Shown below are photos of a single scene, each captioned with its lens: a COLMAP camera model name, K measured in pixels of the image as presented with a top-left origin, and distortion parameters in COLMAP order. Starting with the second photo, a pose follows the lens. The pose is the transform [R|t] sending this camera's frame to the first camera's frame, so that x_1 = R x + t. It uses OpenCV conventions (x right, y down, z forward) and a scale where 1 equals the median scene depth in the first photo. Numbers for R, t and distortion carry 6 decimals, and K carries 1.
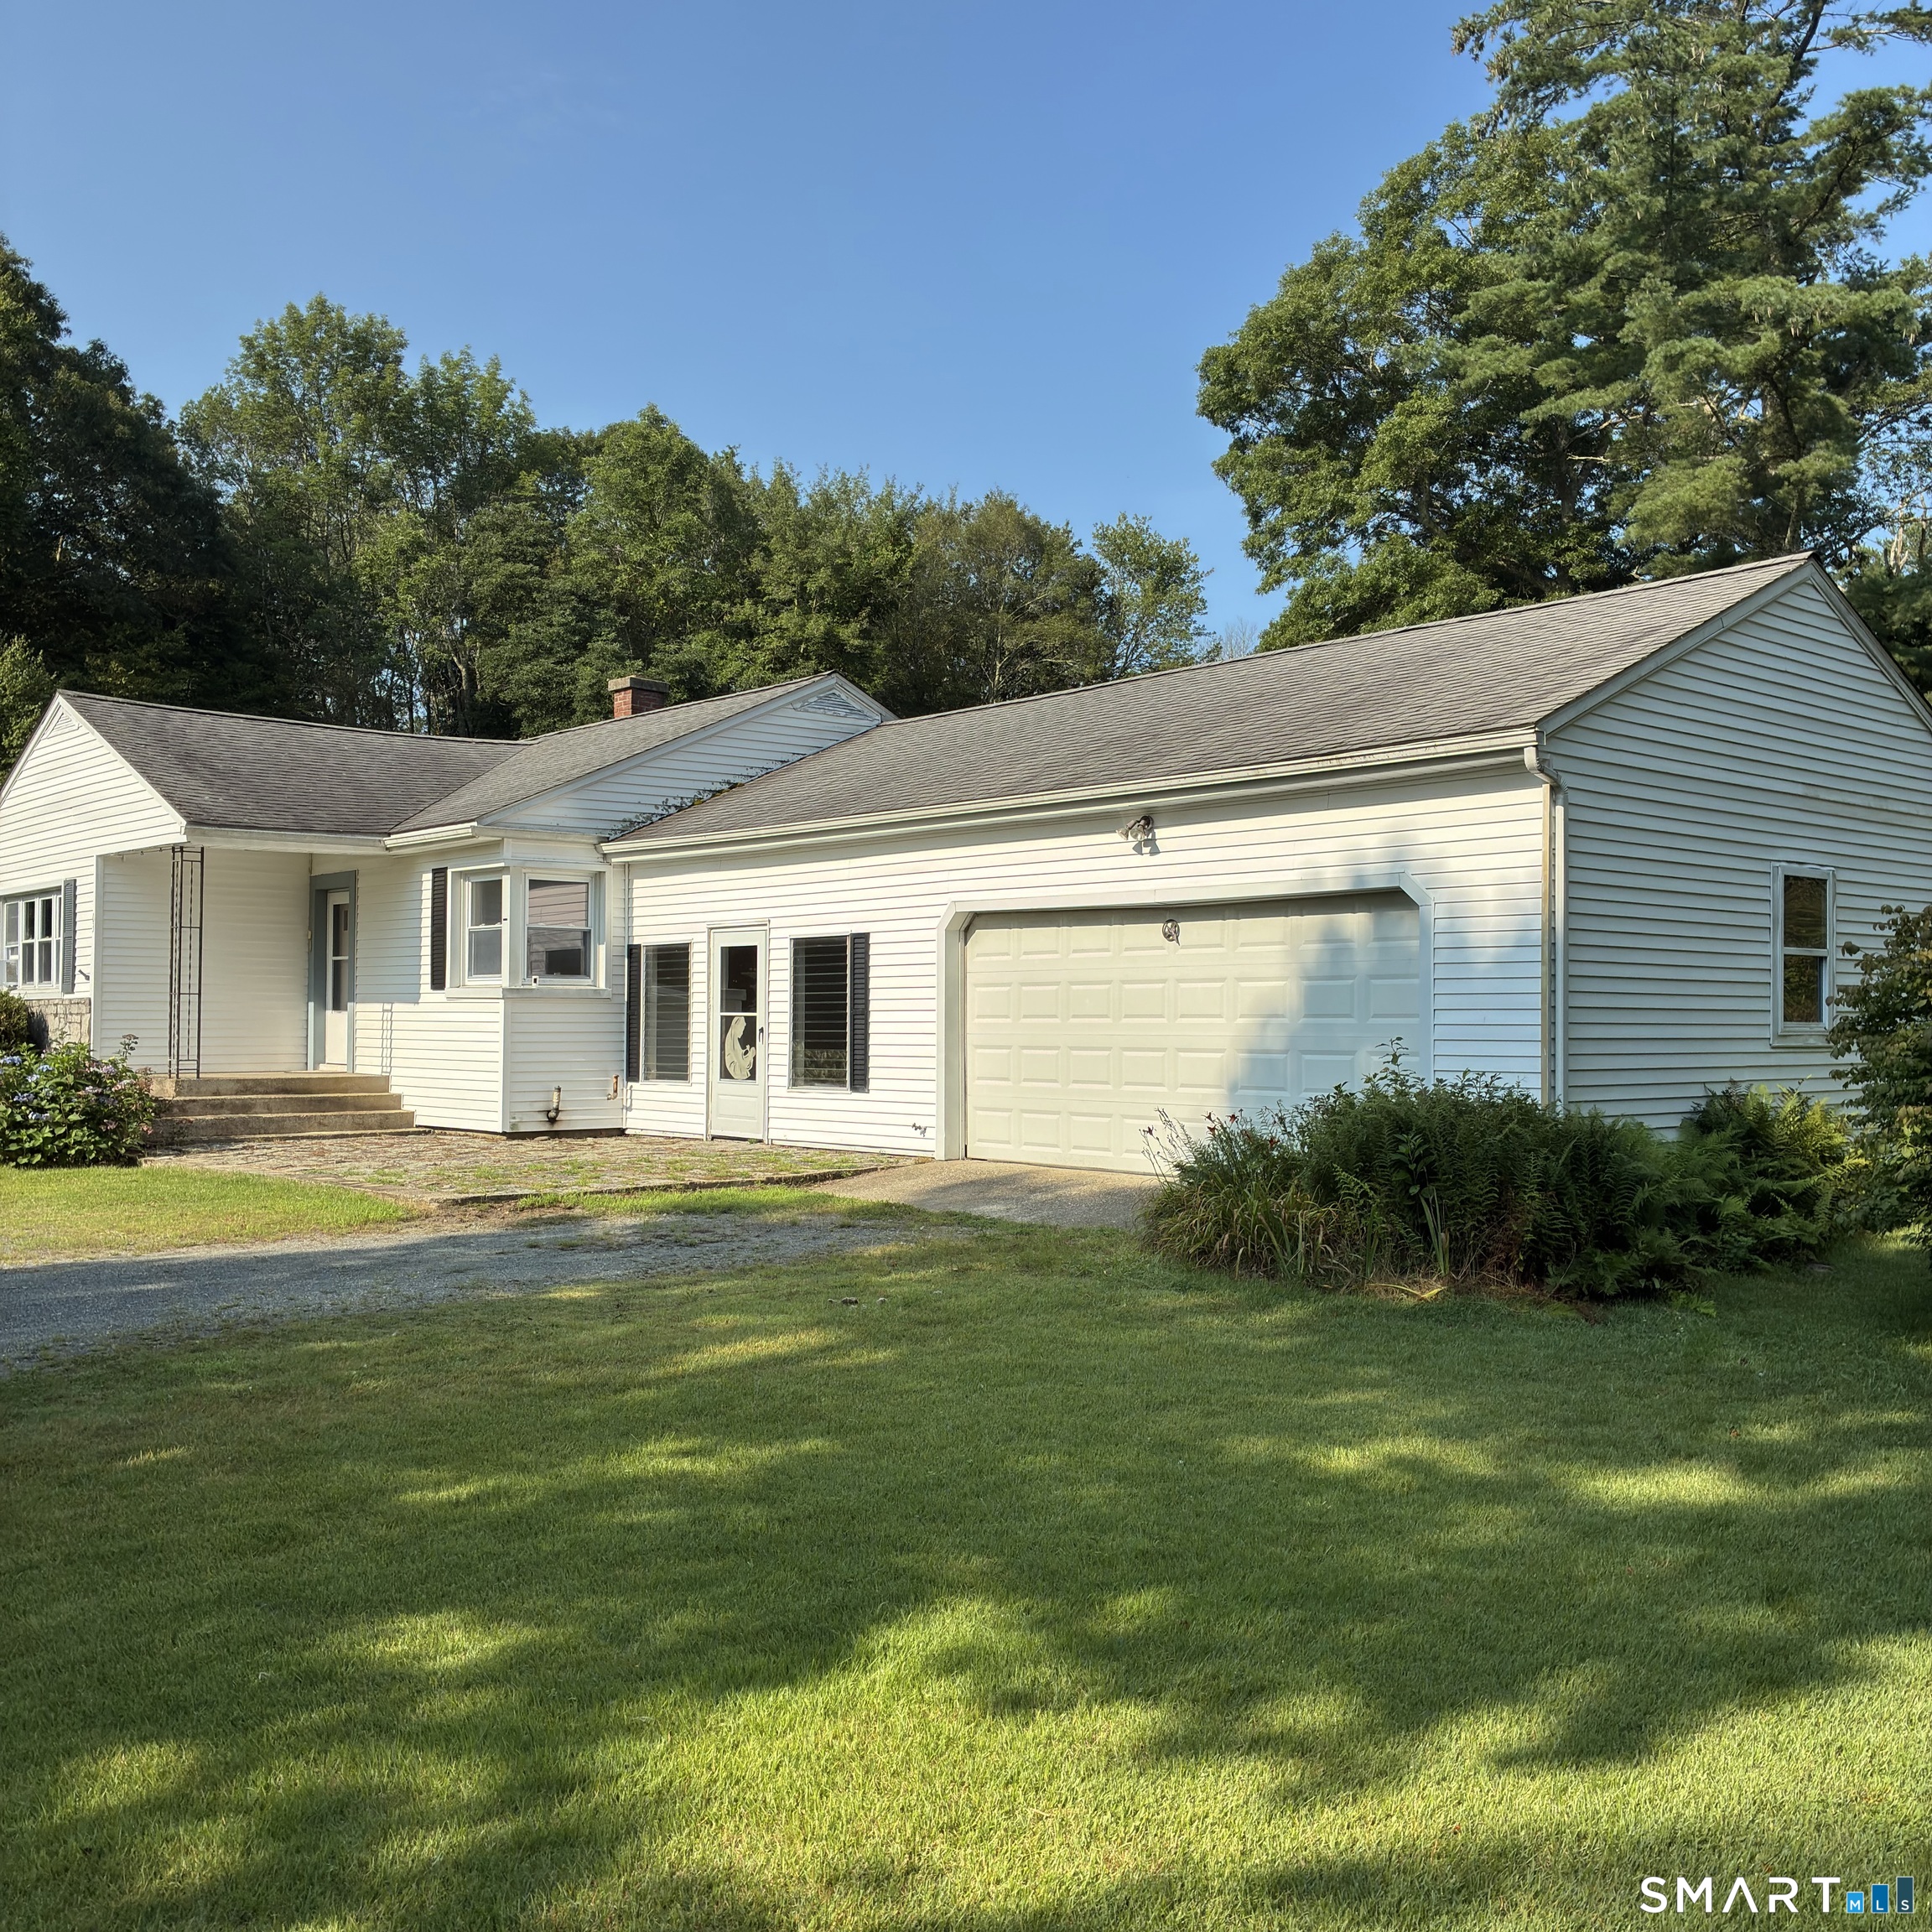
lens RADIAL K [[2012.2, 0, 984.9], [0, 2012.2, 963.3], [0, 0, 1]] dist [0.041670, -0.038394]
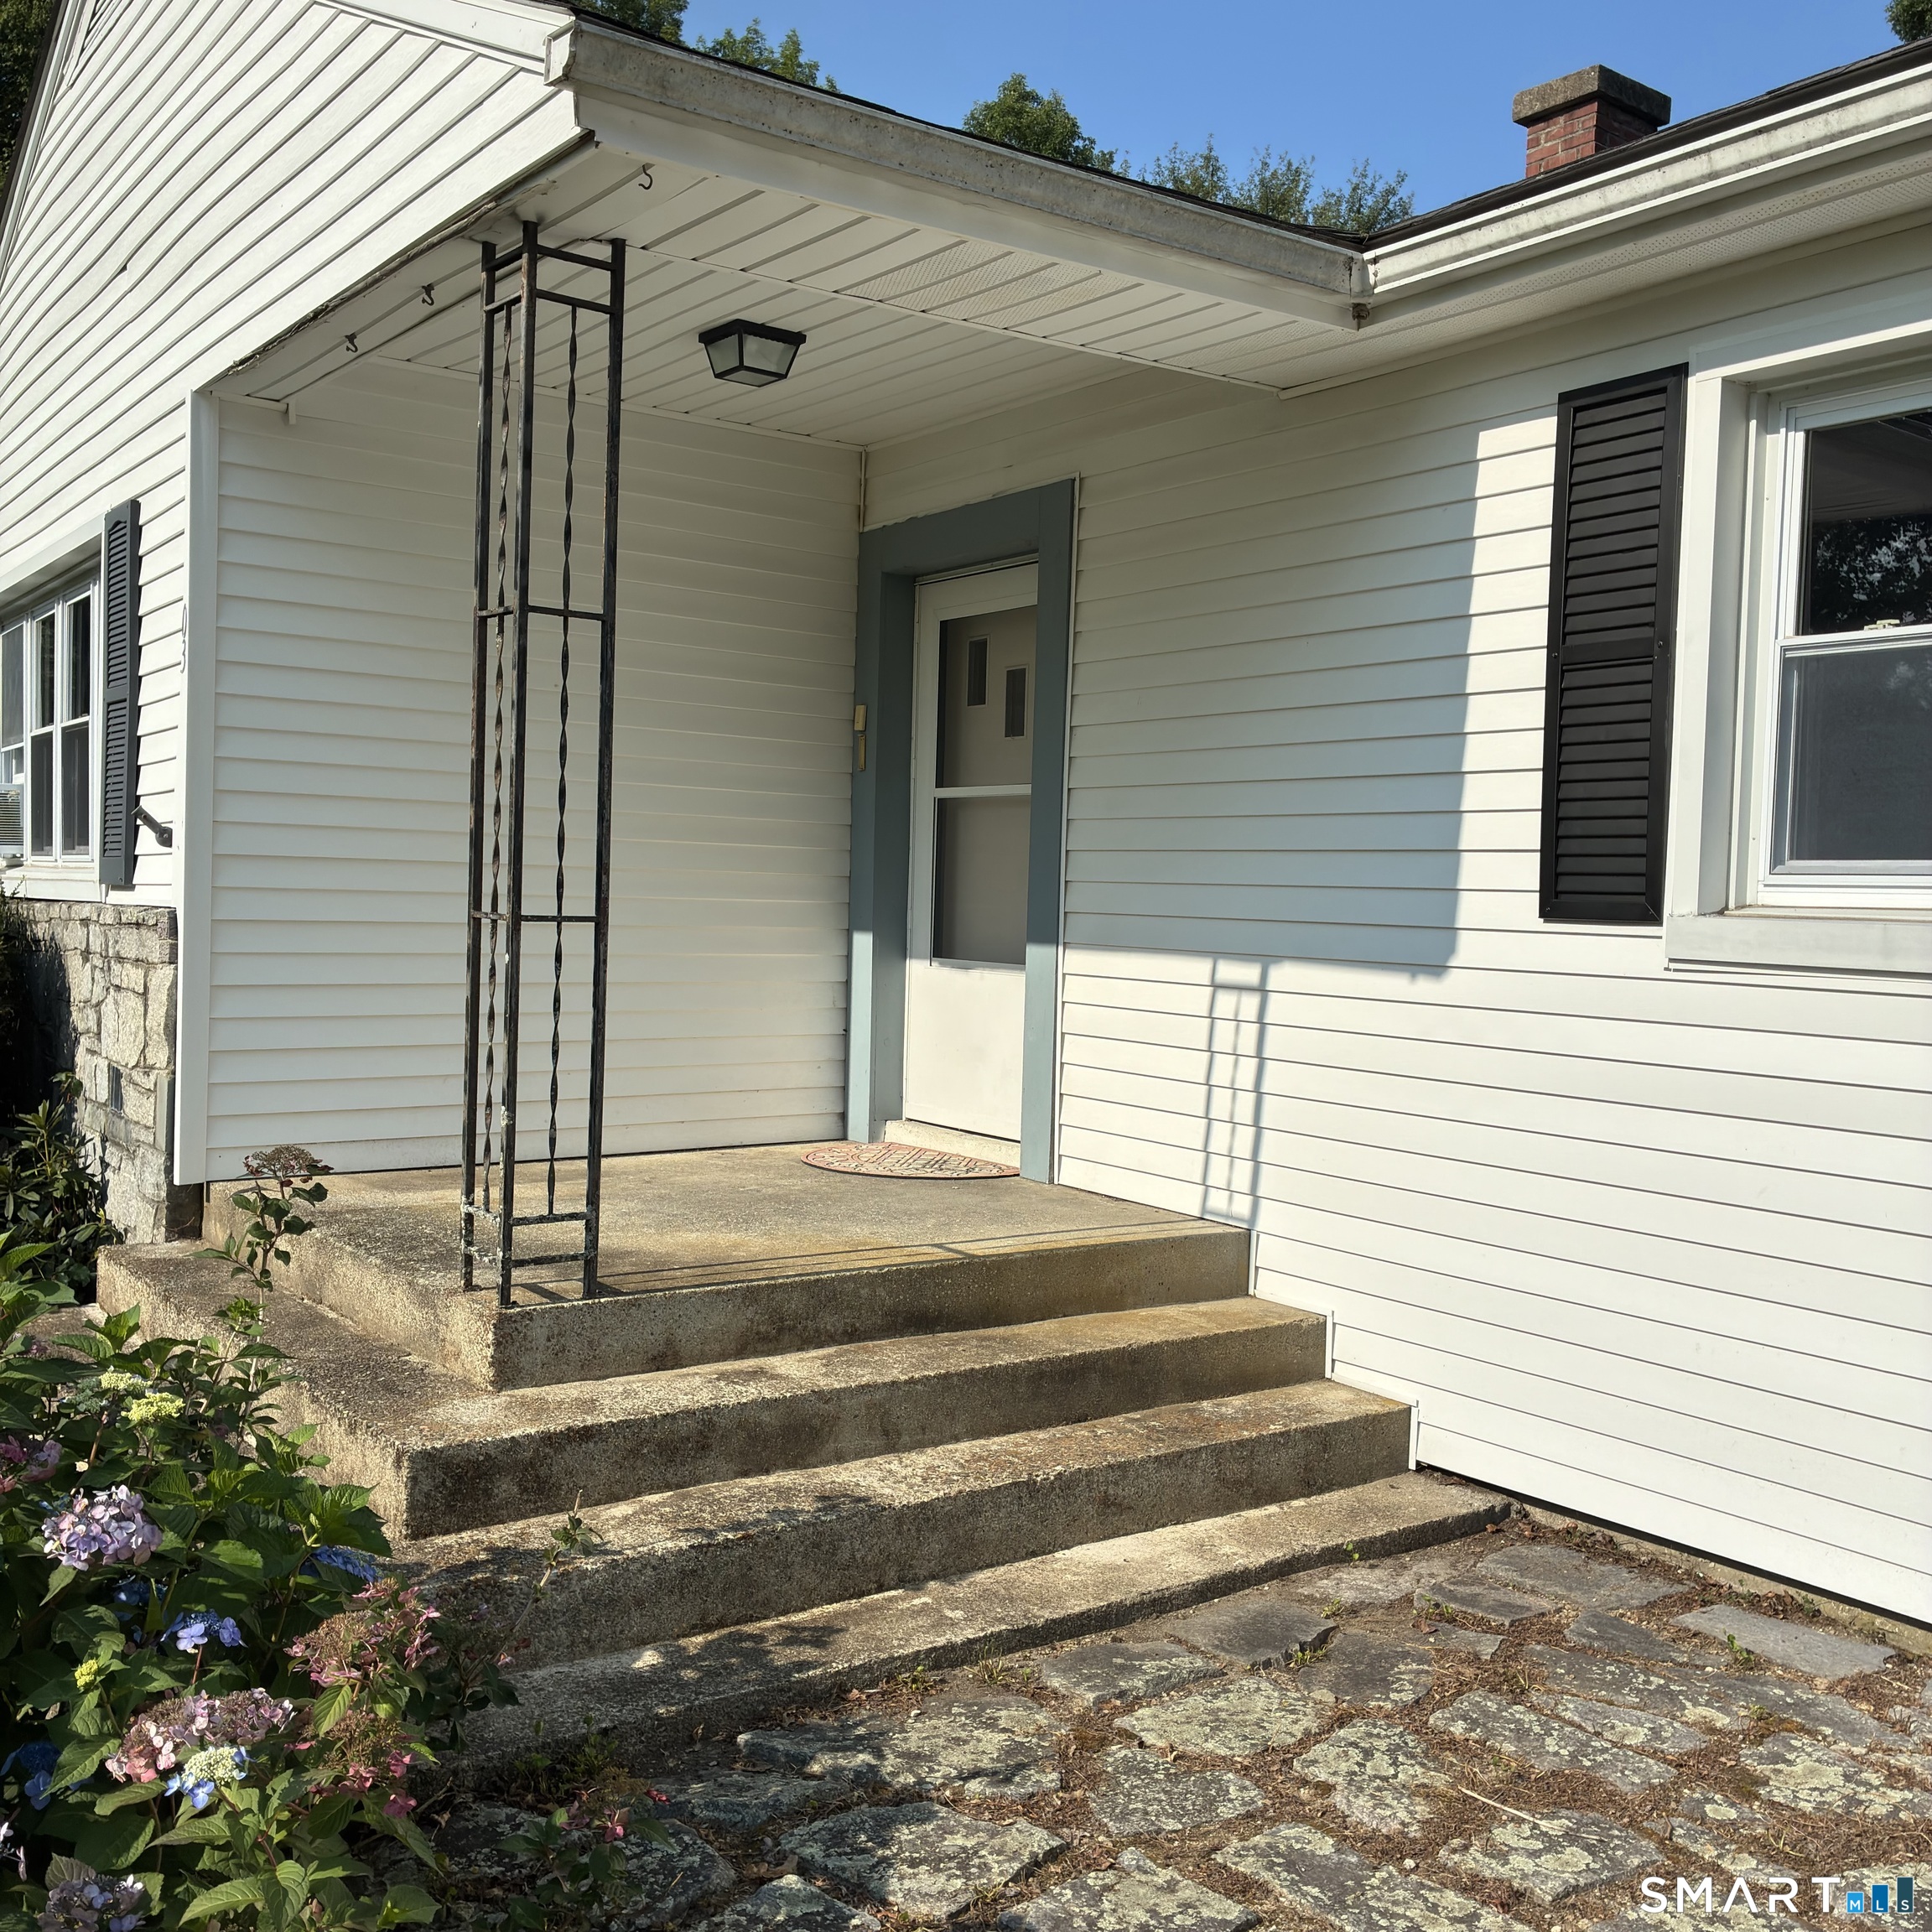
lens RADIAL K [[2012.2, 0, 984.9], [0, 2012.2, 963.3], [0, 0, 1]] dist [0.041670, -0.038394]
pose [[0.995357, 0.025597, -0.092781, -0.325798], [-0.019986, 0.997943, 0.060912, 0.005628], [0.094149, -0.058775, 0.993822, 0.784509]]
